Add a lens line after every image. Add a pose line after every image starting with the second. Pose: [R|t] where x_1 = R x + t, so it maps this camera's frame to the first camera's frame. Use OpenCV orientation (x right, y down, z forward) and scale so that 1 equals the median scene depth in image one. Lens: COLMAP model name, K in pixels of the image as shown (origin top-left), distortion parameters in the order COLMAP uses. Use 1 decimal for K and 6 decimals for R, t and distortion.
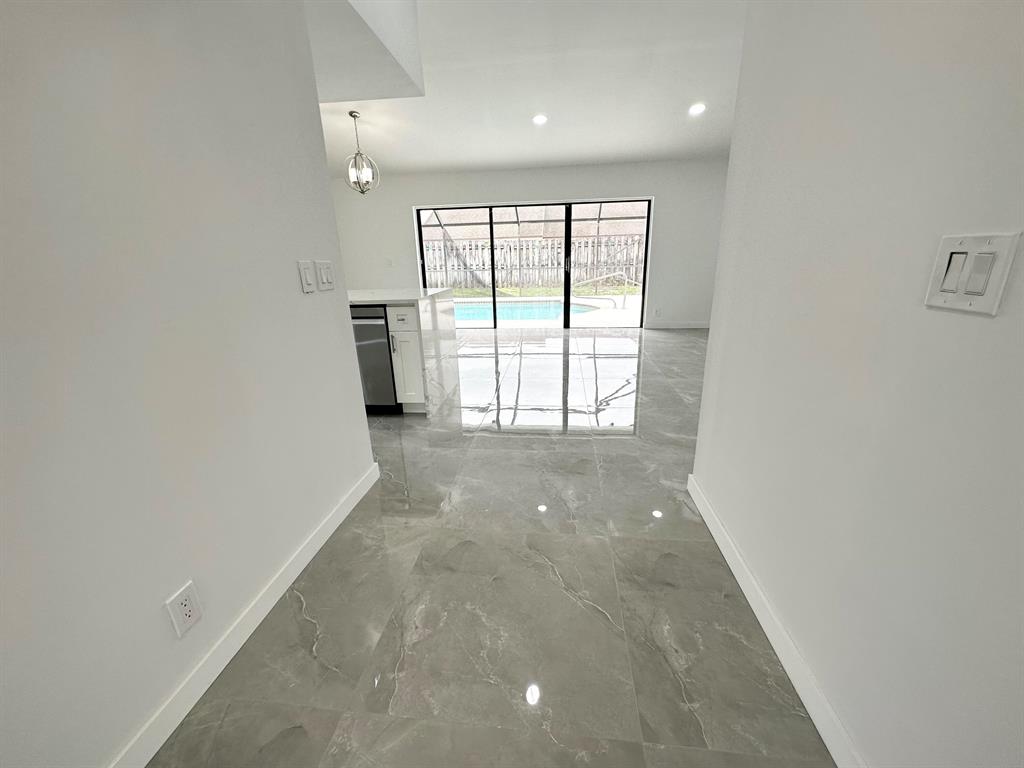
lens RADIAL K [[407.8, 0, 512.2], [0, 407.8, 382.5], [0, 0, 1]] dist [-0.001161, 0.000583]
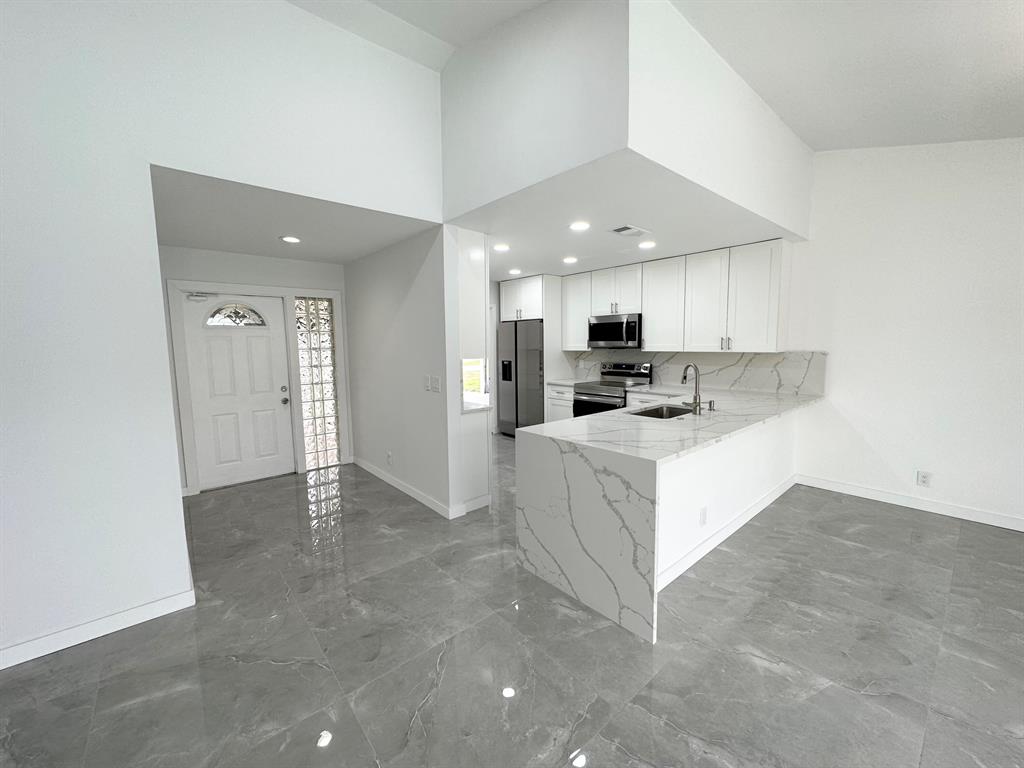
lens RADIAL K [[407.8, 0, 510.3], [0, 407.8, 389.3], [0, 0, 1]] dist [-0.001161, 0.000583]
pose [[-0.682068, 0.123616, -0.720765, 0.096685], [-0.186506, 0.923612, 0.334898, -0.135529], [0.707106, 0.362850, -0.606911, 0.348267]]
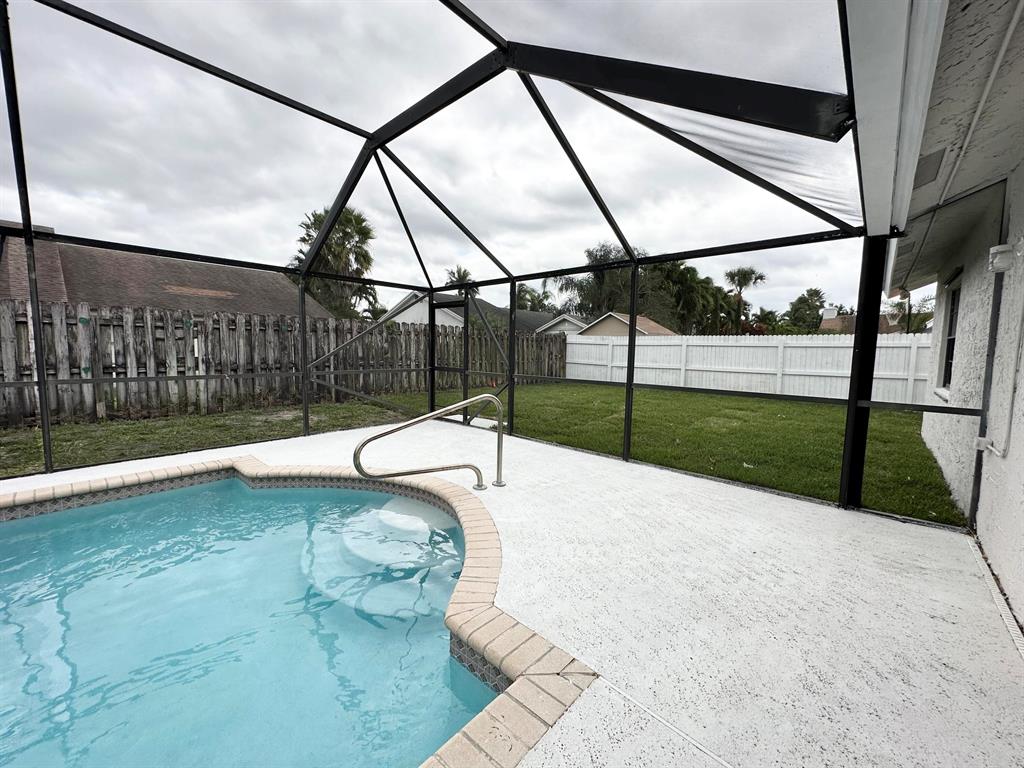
lens RADIAL K [[407.8, 0, 515.1], [0, 407.8, 382.3], [0, 0, 1]] dist [-0.001161, 0.000583]
pose [[0.576309, -0.032057, 0.816603, -0.026406], [0.213172, 0.970534, -0.112345, -0.179632], [-0.788940, 0.238822, 0.566161, 0.580266]]
